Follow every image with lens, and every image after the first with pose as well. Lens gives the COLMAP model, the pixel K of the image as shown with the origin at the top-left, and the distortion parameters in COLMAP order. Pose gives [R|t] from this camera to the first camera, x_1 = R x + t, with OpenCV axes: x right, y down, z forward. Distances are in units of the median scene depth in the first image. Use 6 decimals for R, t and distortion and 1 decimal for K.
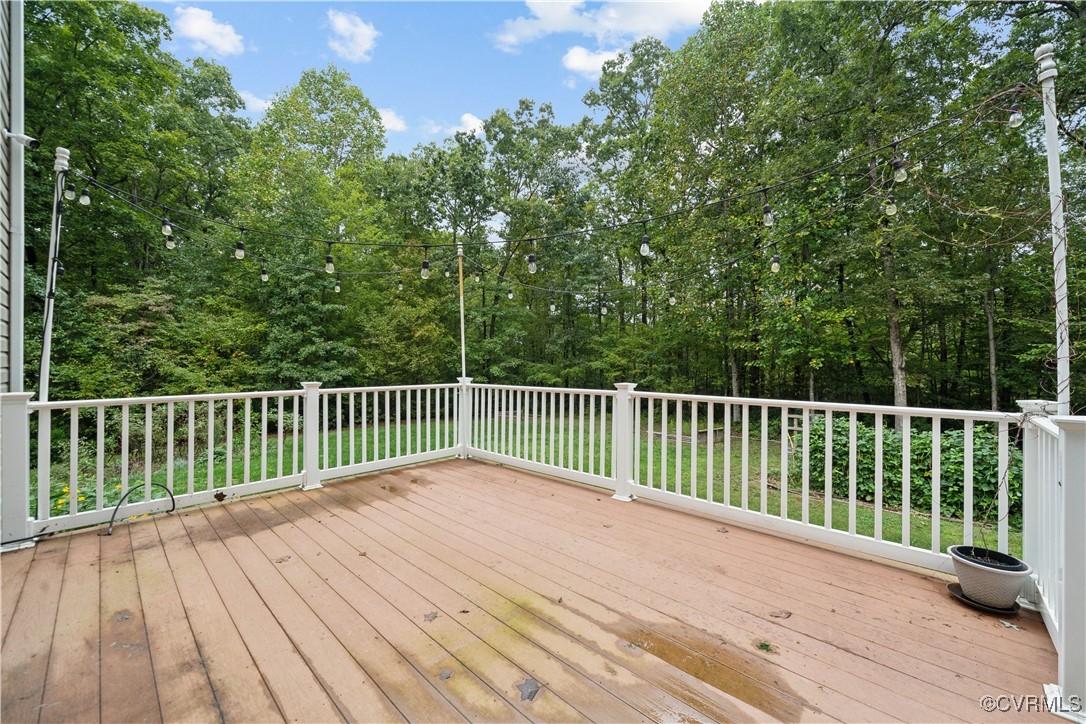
lens RADIAL K [[432.0, 0, 543.0], [0, 432.0, 362.0], [0, 0, 1]] dist [-0.001421, -0.000096]
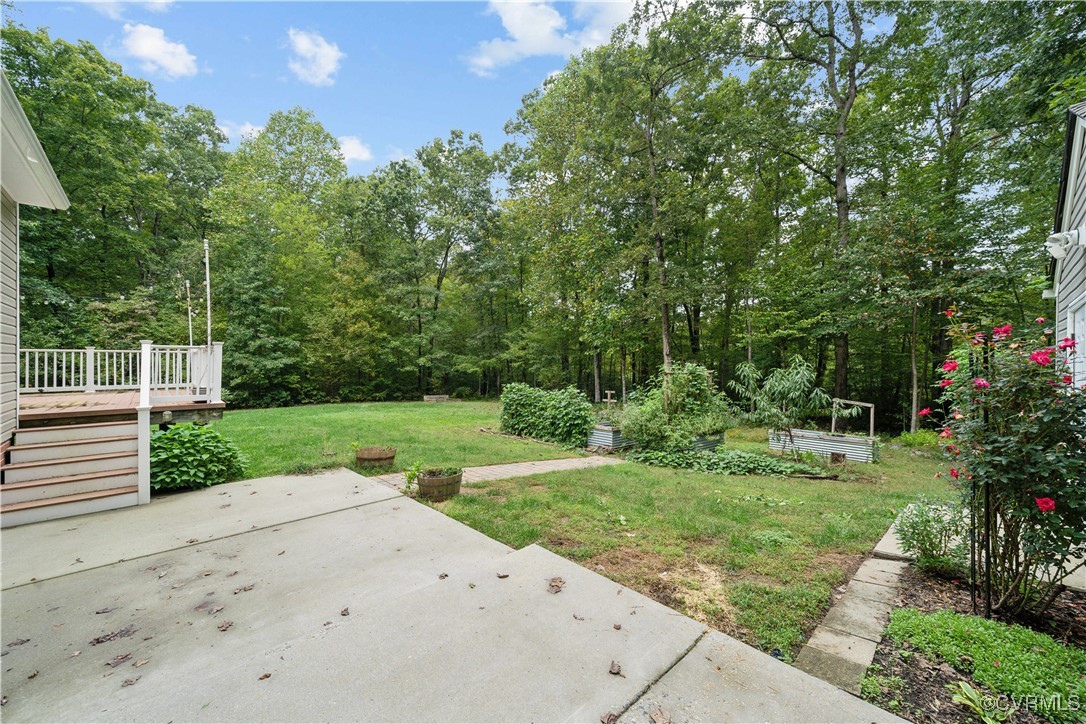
lens RADIAL K [[426.2, 0, 543.0], [0, 426.2, 362.0], [0, 0, 1]] dist [-0.008938, -0.000044]
pose [[0.998800, 0.000214, -0.048983, 0.323173], [0.000002, 0.999990, 0.004411, 0.019560], [0.048984, -0.004406, 0.998790, -0.181930]]
